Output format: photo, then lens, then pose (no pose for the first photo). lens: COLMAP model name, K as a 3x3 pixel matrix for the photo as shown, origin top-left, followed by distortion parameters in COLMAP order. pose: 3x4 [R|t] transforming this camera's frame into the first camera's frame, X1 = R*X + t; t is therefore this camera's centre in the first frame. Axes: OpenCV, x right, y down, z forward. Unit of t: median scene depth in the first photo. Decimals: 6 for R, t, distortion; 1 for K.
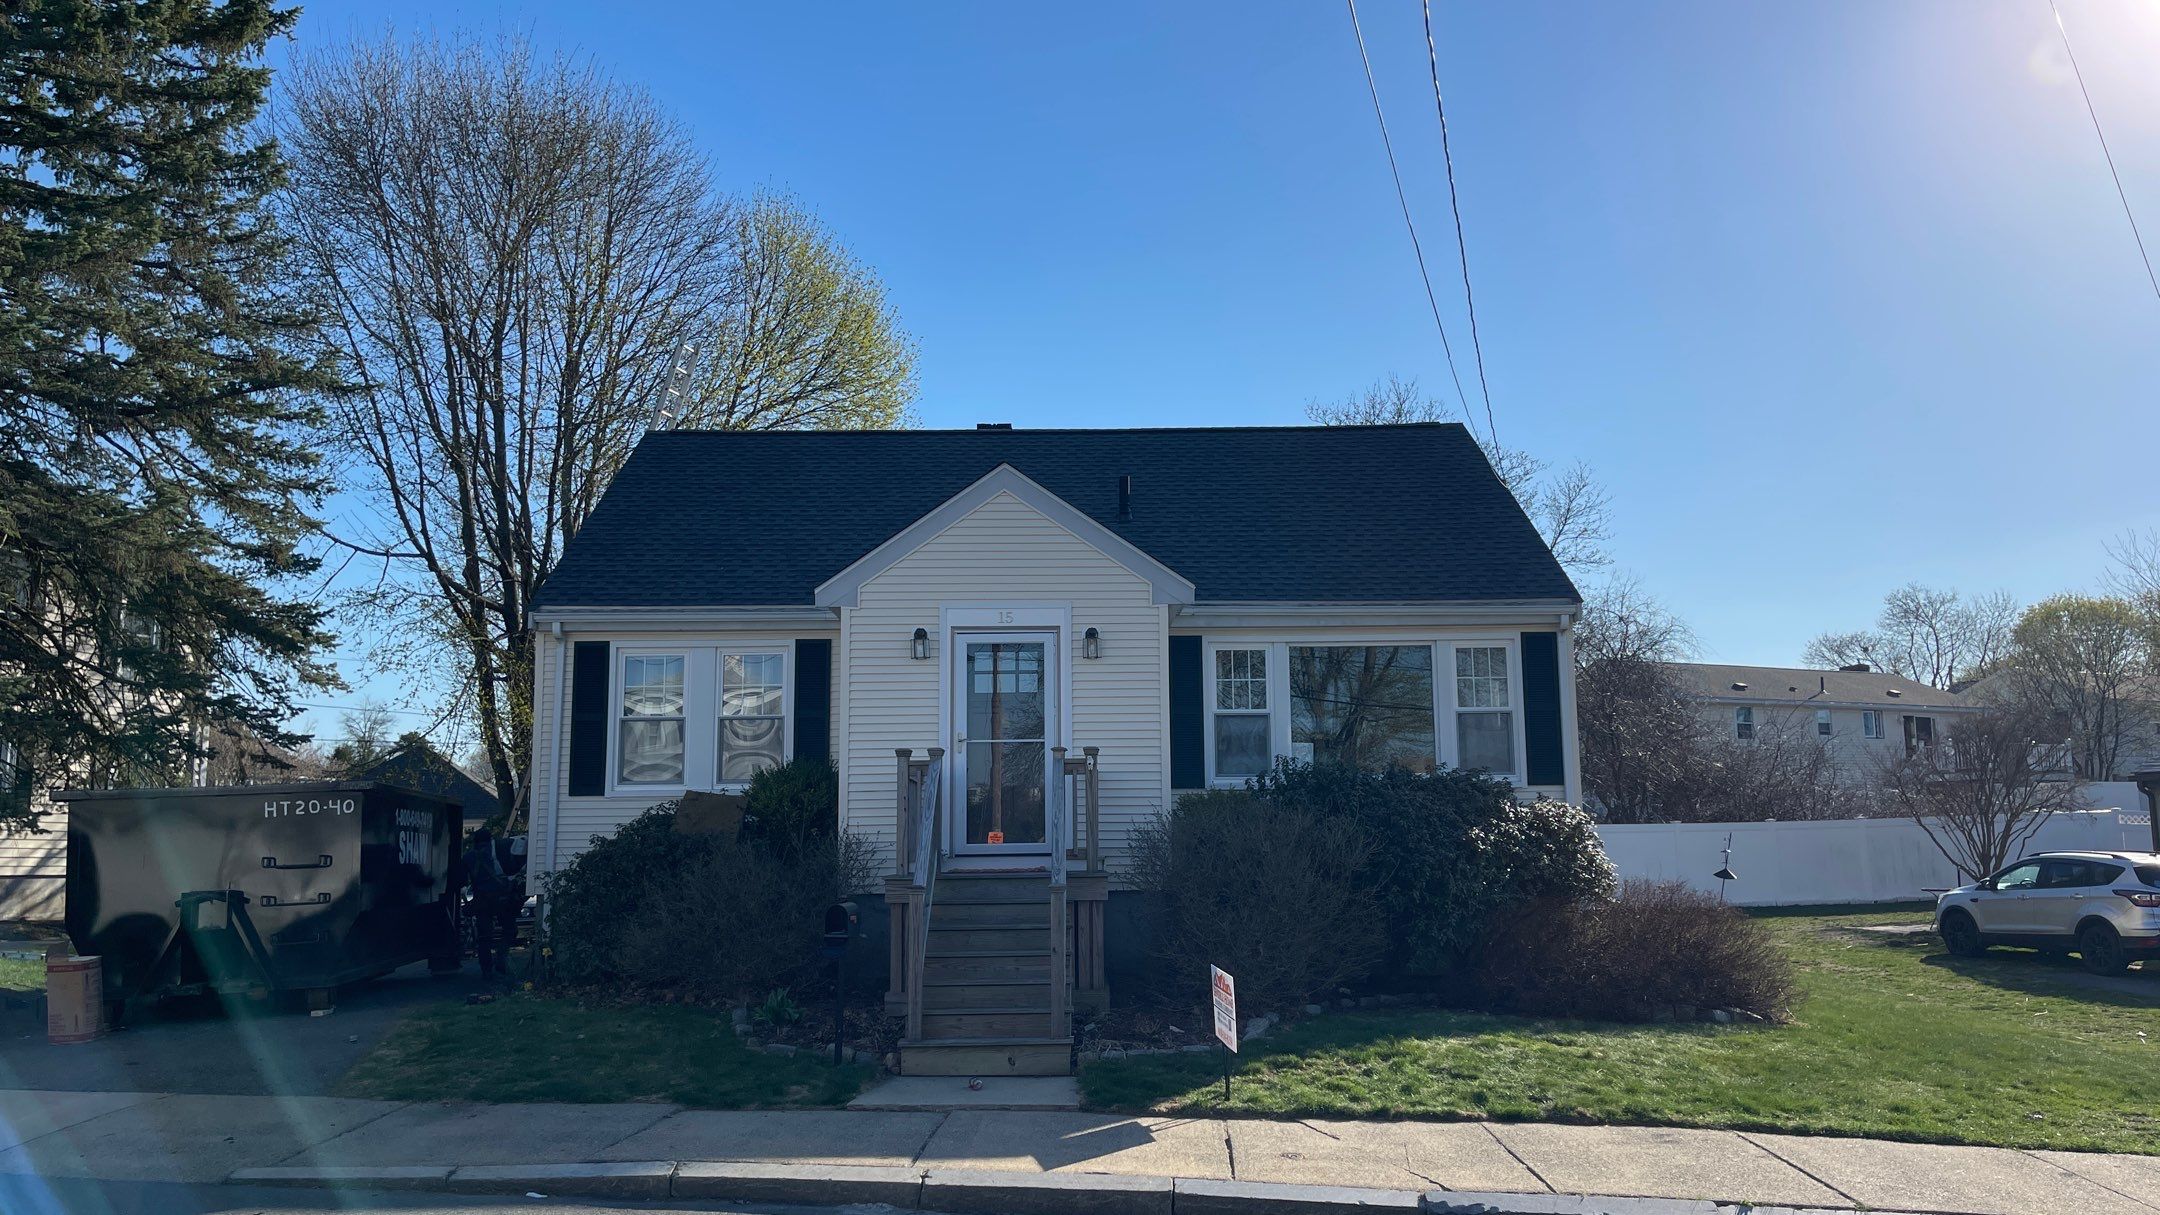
lens RADIAL K [[1631.9, 0, 1080.0], [0, 1631.9, 607.5], [0, 0, 1]] dist [0.059685, 0.002248]
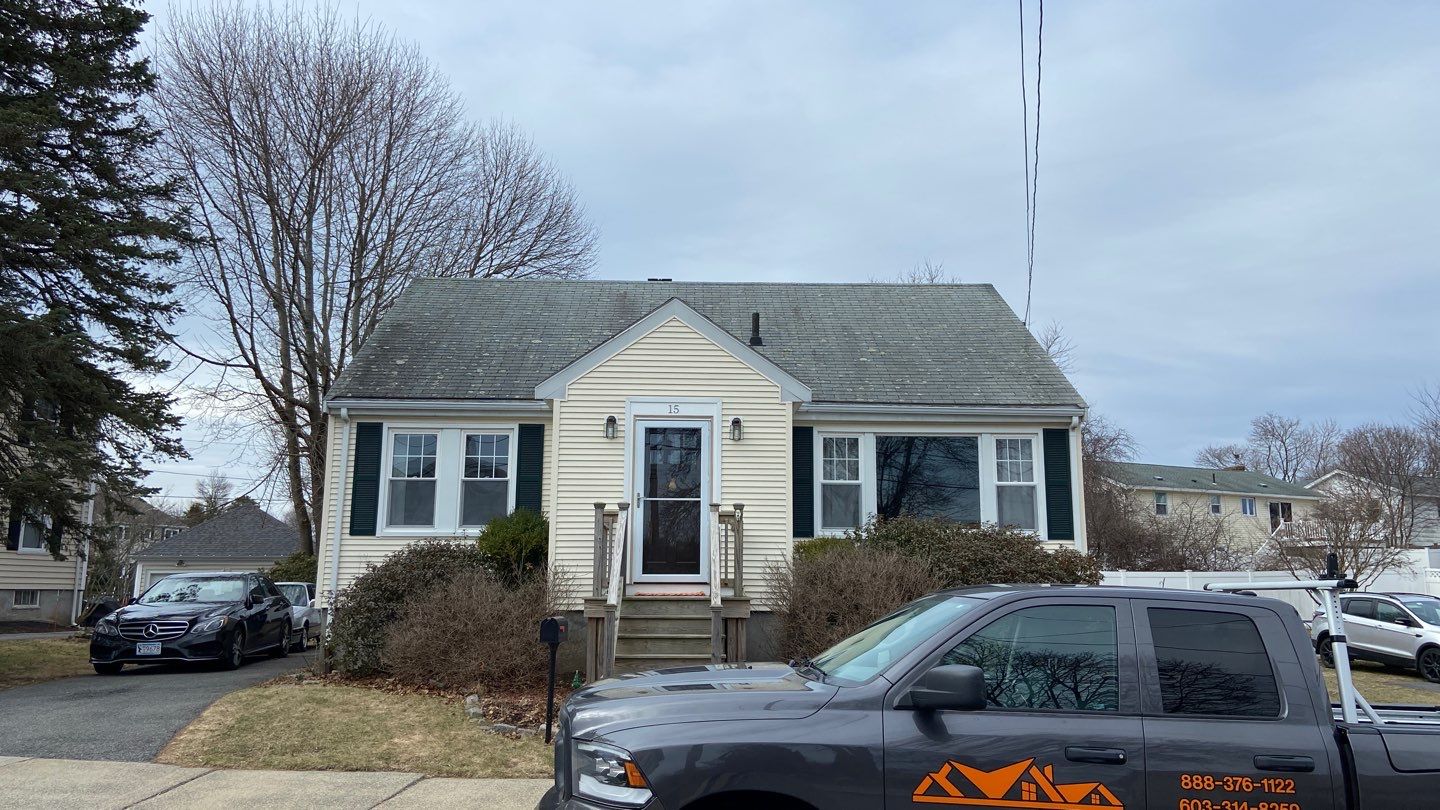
lens RADIAL K [[1090.0, 0, 714.3], [0, 1090.0, 392.2], [0, 0, 1]] dist [0.084075, -0.010530]
pose [[0.999751, 0.018433, 0.012540, -0.020964], [-0.018094, 0.999481, -0.026639, 0.014233], [-0.013024, 0.026406, 0.999566, 0.075415]]
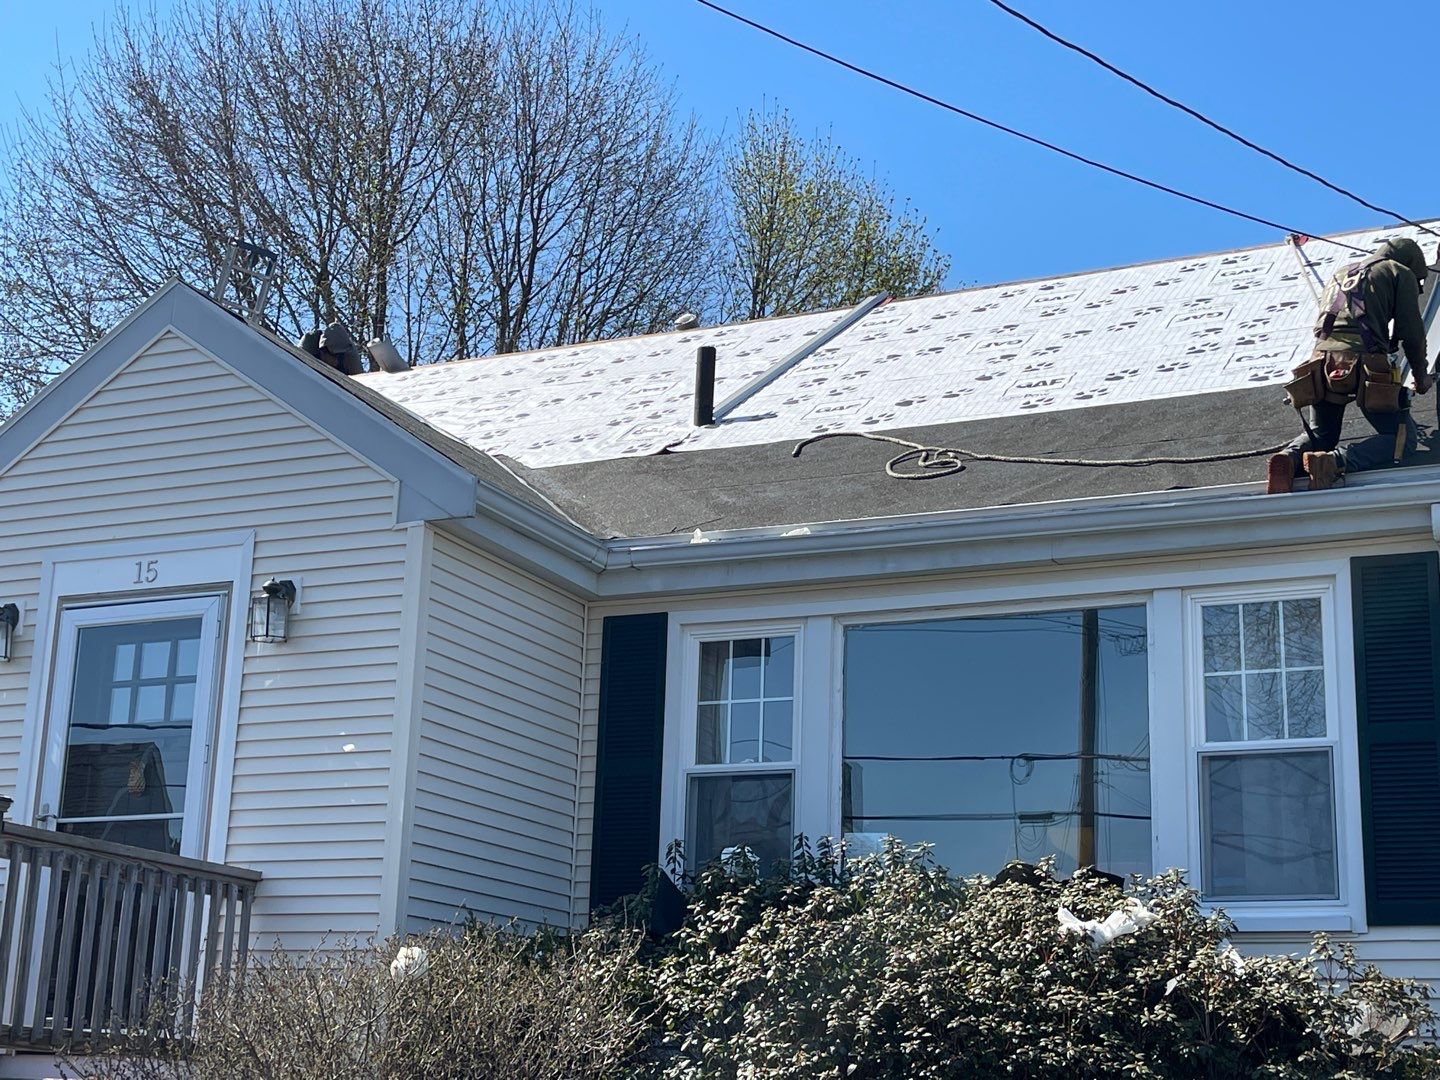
lens RADIAL K [[2204.4, 0, 673.0], [0, 2204.4, 545.1], [0, 0, 1]] dist [0.178649, -0.592568]
pose [[0.890398, -0.076453, -0.448716, 0.369544], [0.022589, 0.992001, -0.124194, 0.078557], [0.454621, 0.100446, 0.885003, 0.420047]]
